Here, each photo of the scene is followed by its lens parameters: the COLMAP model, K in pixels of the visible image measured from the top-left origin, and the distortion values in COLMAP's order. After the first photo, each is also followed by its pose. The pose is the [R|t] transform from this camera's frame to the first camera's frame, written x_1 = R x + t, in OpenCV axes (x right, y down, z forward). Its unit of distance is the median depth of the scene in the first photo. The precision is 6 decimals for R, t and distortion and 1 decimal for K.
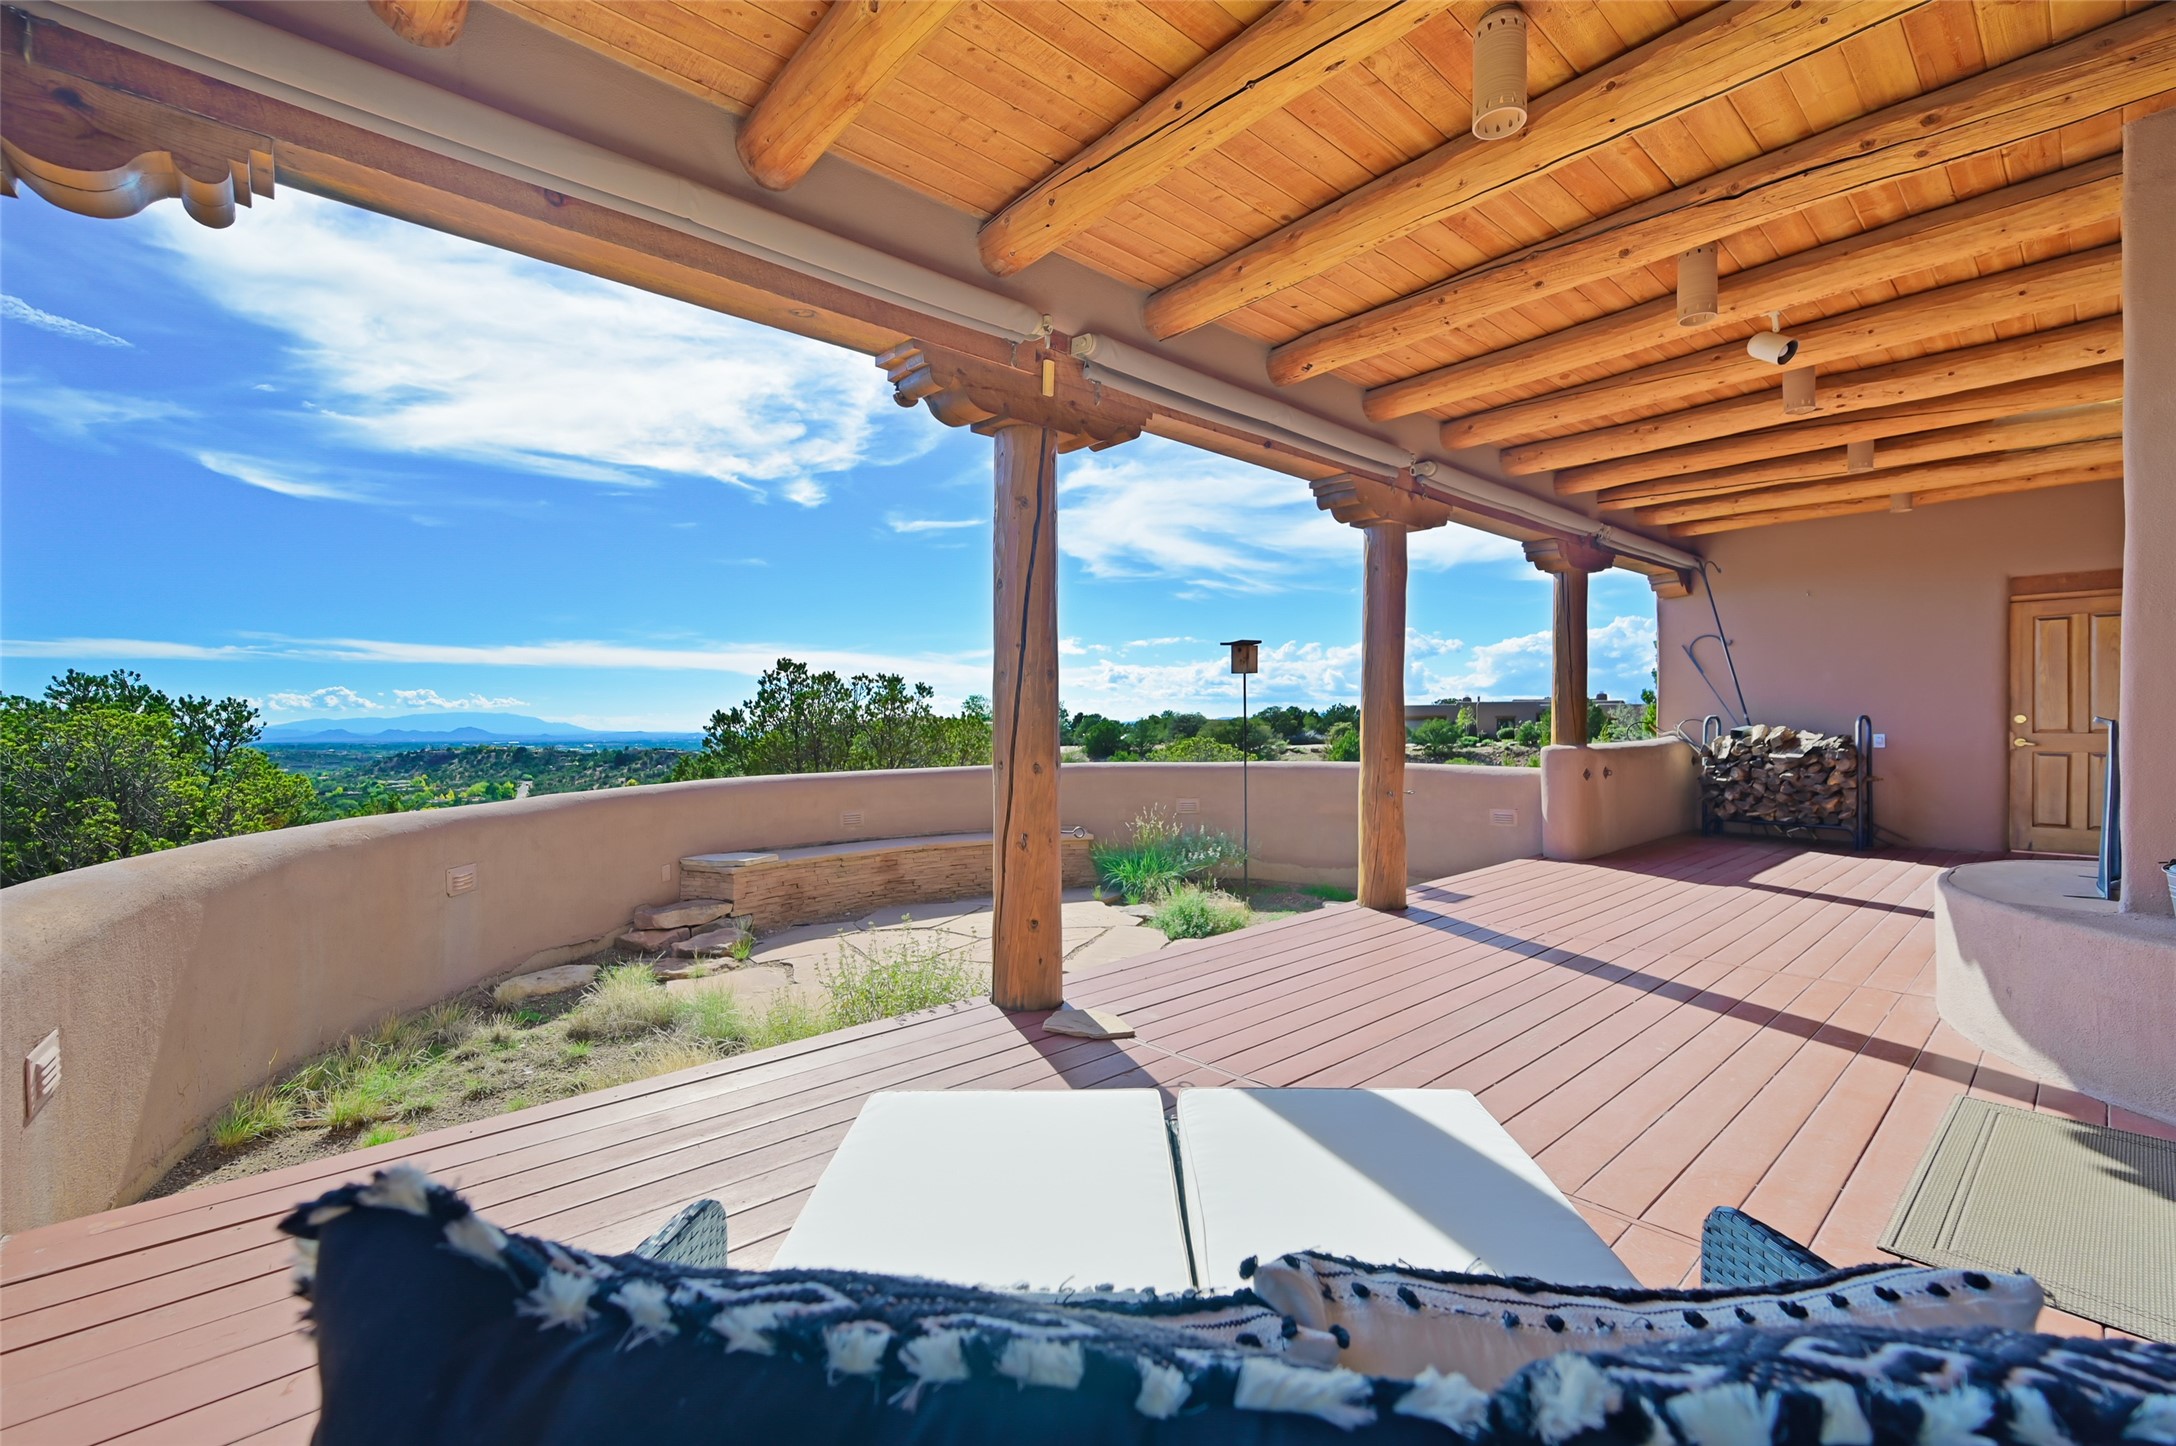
lens RADIAL K [[898.1, 0, 1103.8], [0, 898.1, 721.3], [0, 0, 1]] dist [-0.000734, -0.000167]
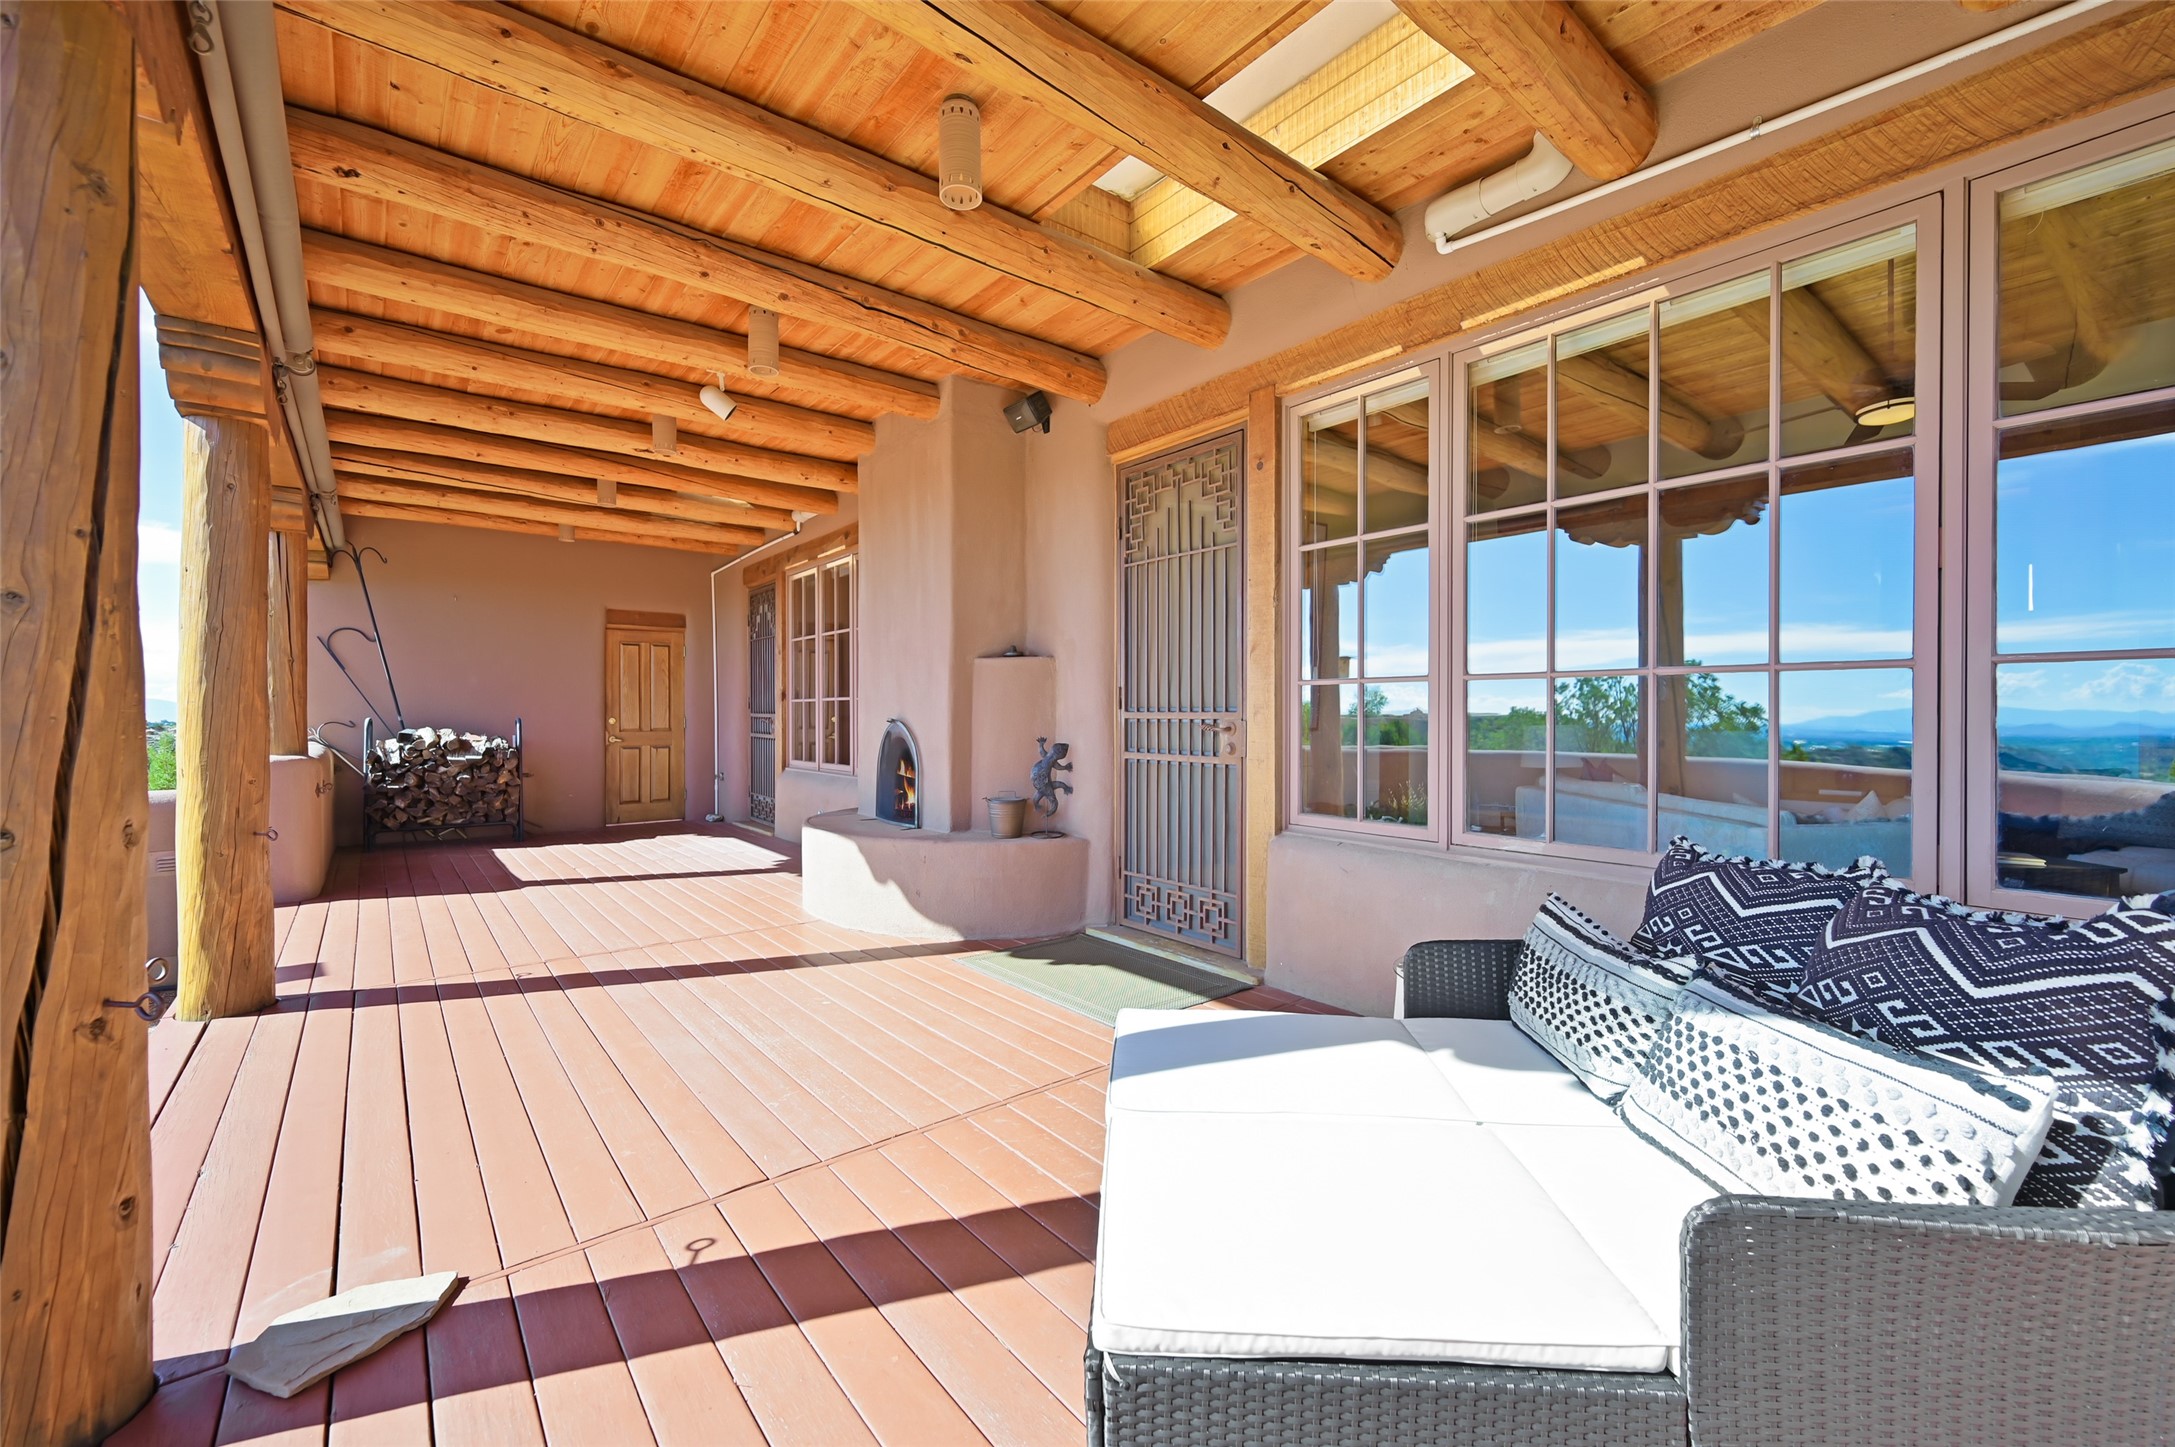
lens RADIAL K [[897.6, 0, 1102.9], [0, 897.6, 721.2], [0, 0, 1]] dist [-0.000734, -0.000167]
pose [[0.045946, -0.000847, 0.998944, -0.294712], [0.004939, 0.999988, 0.000621, 0.000440], [-0.998932, 0.004906, 0.045949, 0.327386]]
